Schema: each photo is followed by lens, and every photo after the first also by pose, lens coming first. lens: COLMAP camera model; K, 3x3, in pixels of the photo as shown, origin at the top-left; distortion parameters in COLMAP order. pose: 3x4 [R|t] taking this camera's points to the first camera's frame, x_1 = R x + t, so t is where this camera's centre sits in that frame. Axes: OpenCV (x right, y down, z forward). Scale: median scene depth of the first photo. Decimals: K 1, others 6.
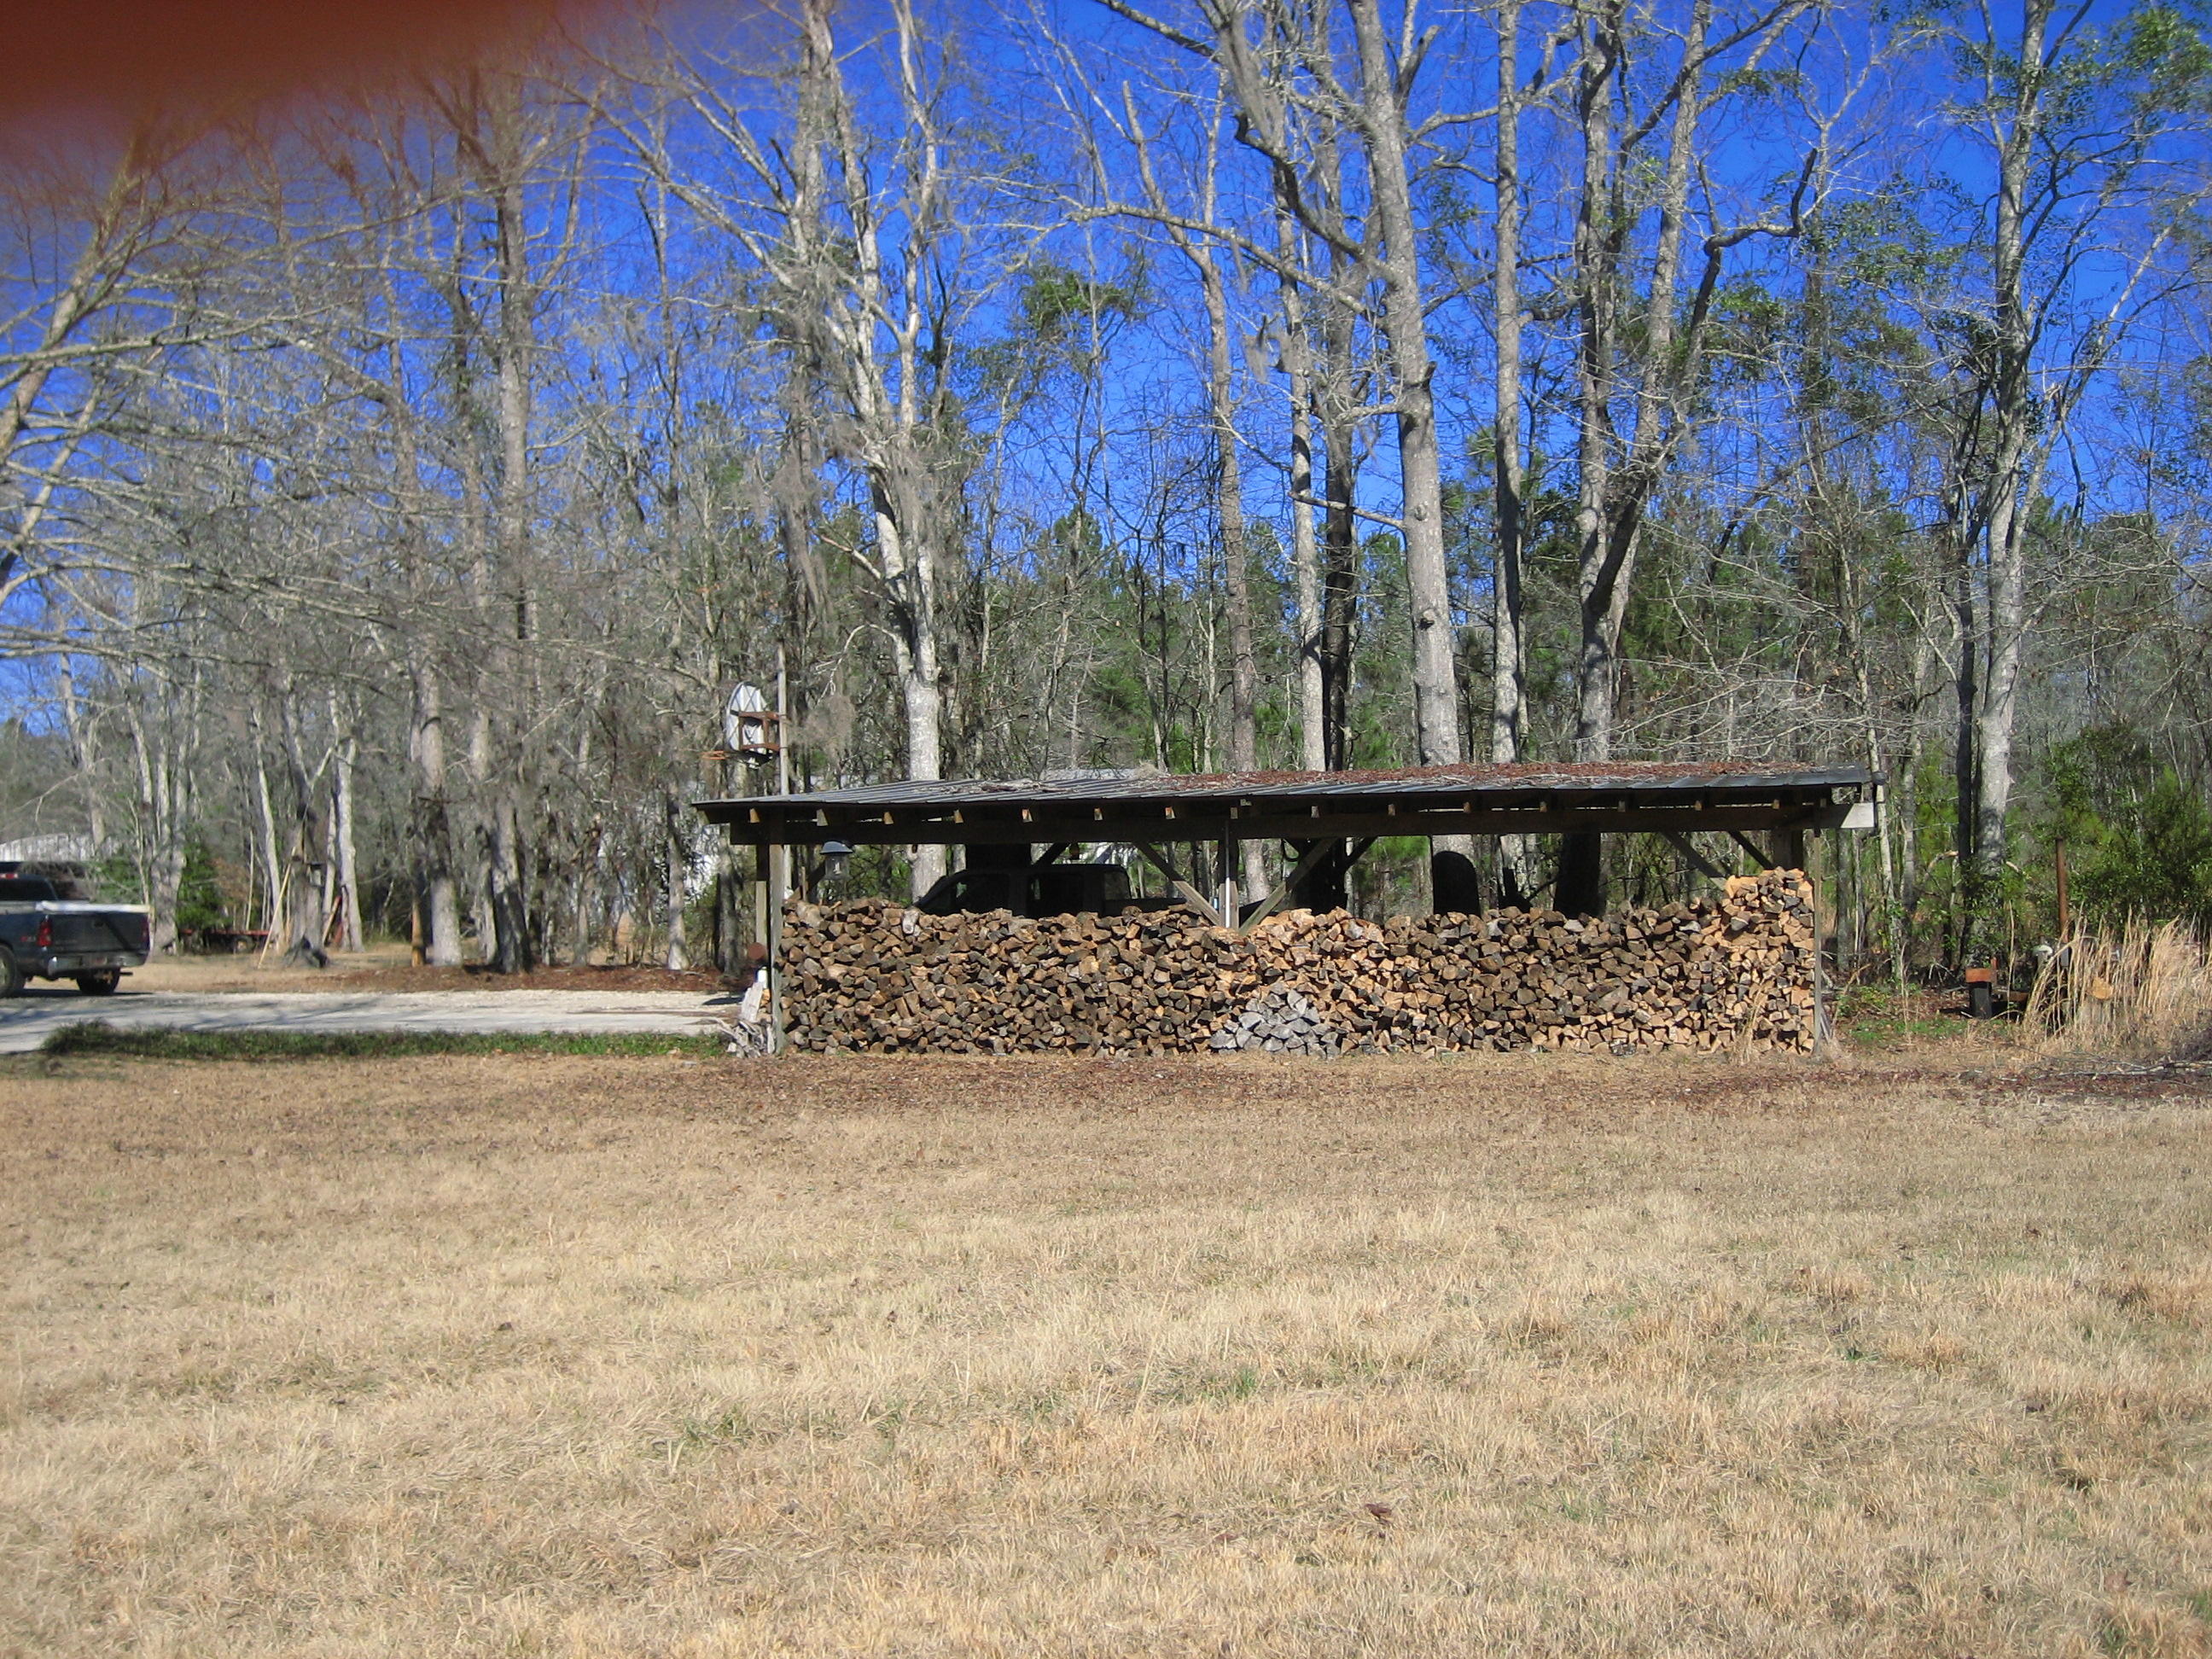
lens RADIAL K [[2780.7, 0, 1132.8], [0, 2780.7, 823.9], [0, 0, 1]] dist [-0.136604, 0.168172]
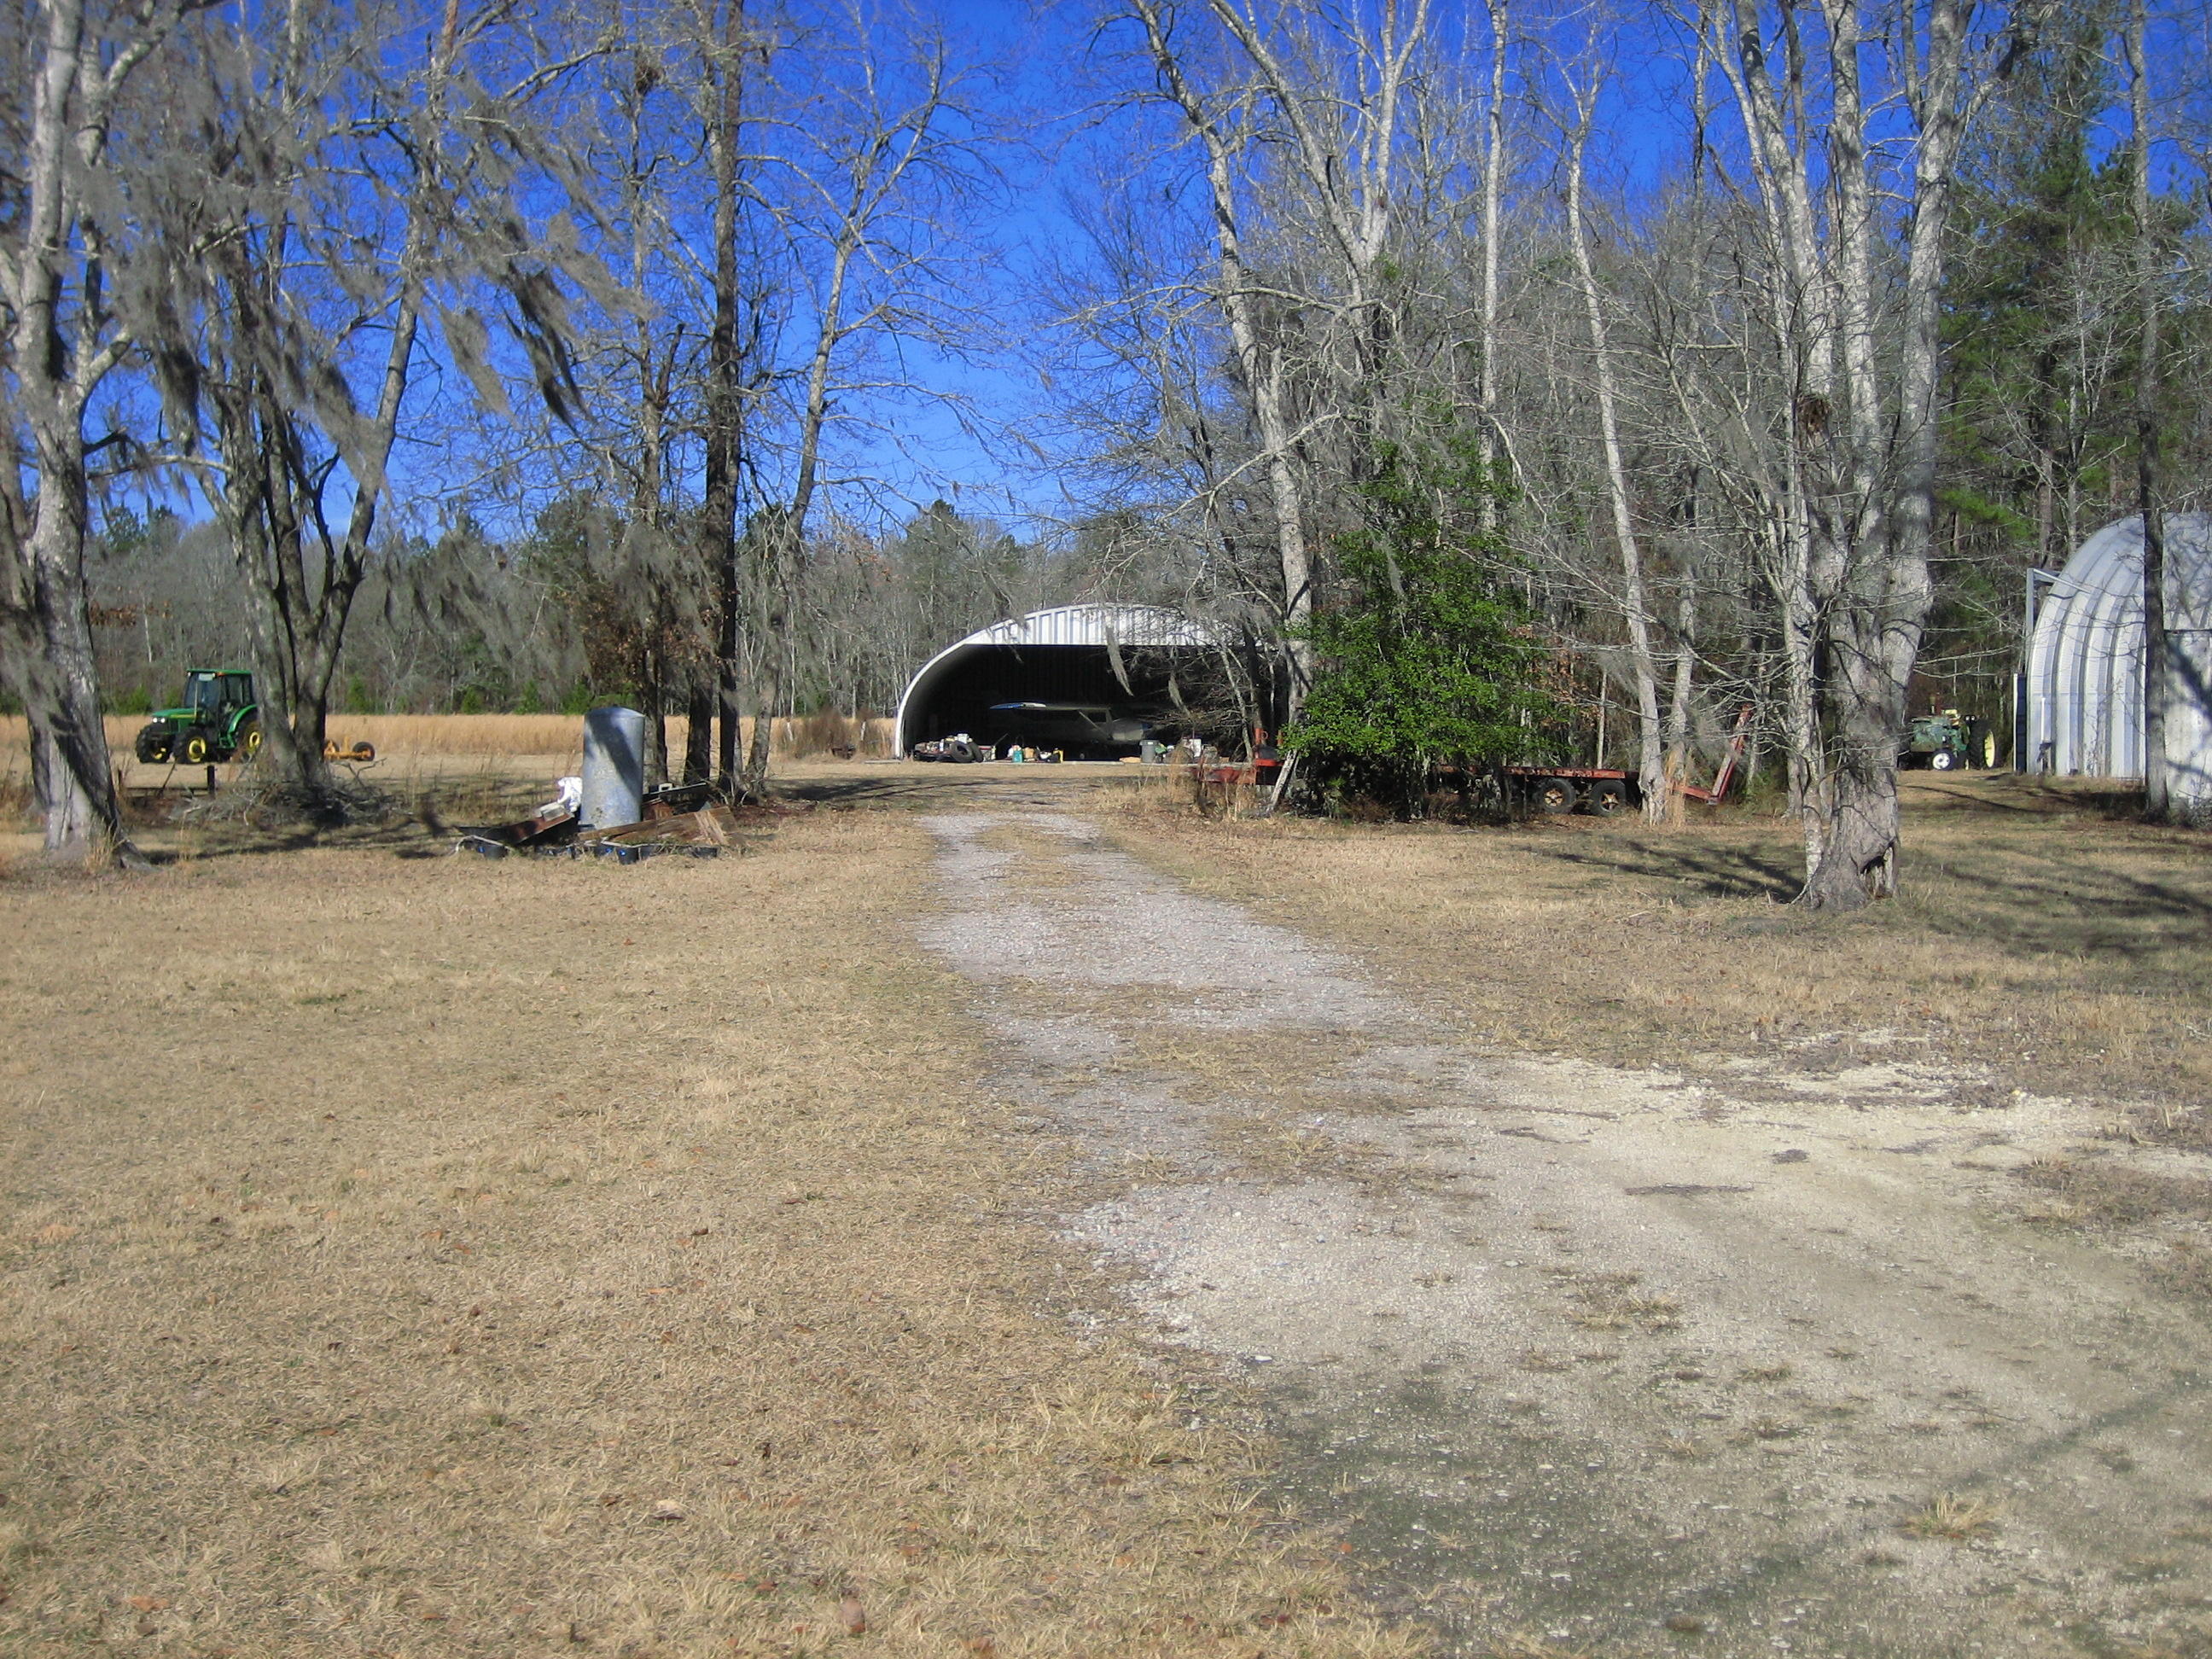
lens RADIAL K [[2780.7, 0, 1132.8], [0, 2780.7, 823.9], [0, 0, 1]] dist [-0.136604, 0.168172]
pose [[0.953118, 0.029534, -0.301153, -0.337589], [-0.008706, 0.997490, 0.070273, 0.018923], [0.302472, -0.064357, 0.950983, 0.675161]]
